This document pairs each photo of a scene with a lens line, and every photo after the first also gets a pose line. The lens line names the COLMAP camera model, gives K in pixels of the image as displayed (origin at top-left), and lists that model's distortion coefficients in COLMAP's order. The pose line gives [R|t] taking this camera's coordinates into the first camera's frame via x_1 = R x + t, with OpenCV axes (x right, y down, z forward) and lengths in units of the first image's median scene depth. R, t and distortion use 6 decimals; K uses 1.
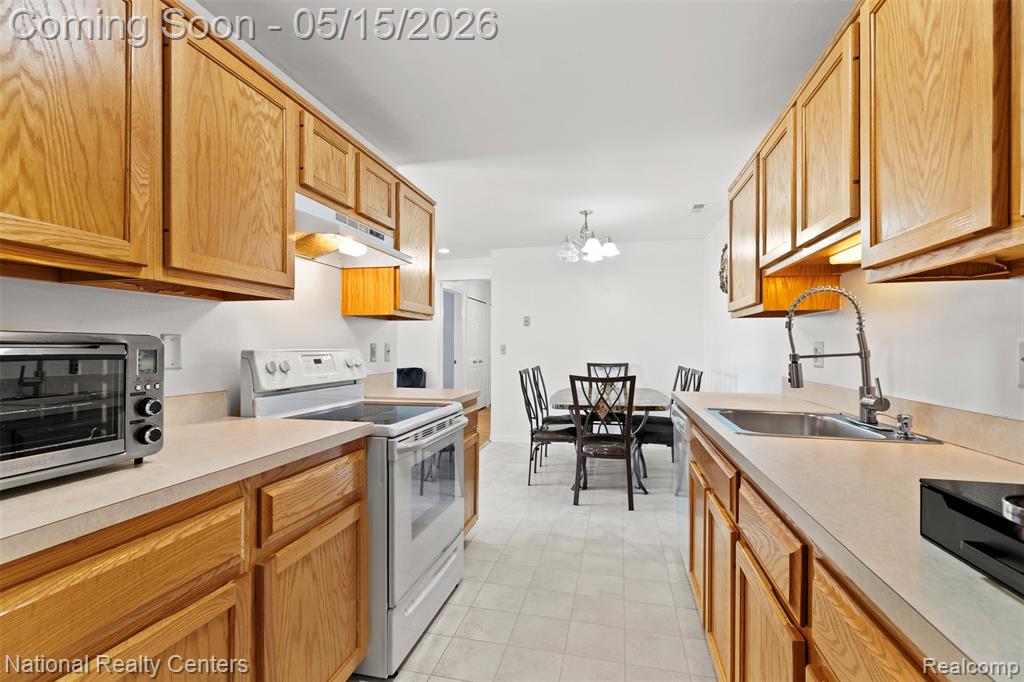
lens RADIAL K [[472.0, 0, 512.0], [0, 472.0, 341.0], [0, 0, 1]] dist [0.000472, 0.000067]
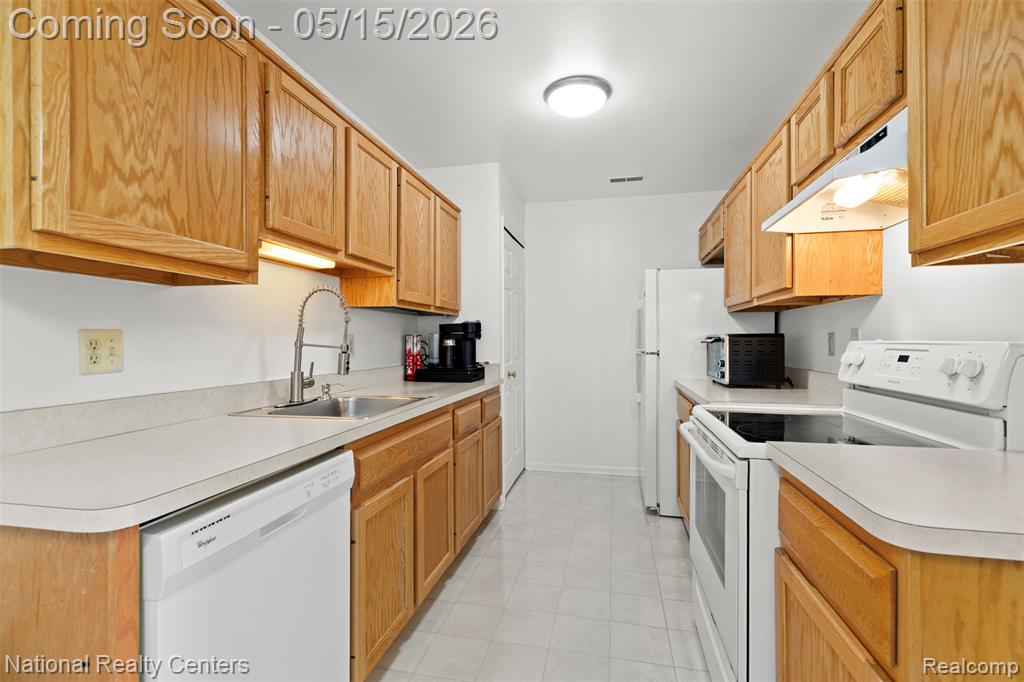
lens RADIAL K [[457.2, 0, 512.0], [0, 457.2, 341.0], [0, 0, 1]] dist [0.000041, -0.000155]
pose [[-0.999959, 0.001393, -0.008940, 0.169840], [0.001477, 0.999954, -0.009426, 0.022634], [0.008927, -0.009439, -0.999916, 1.676151]]
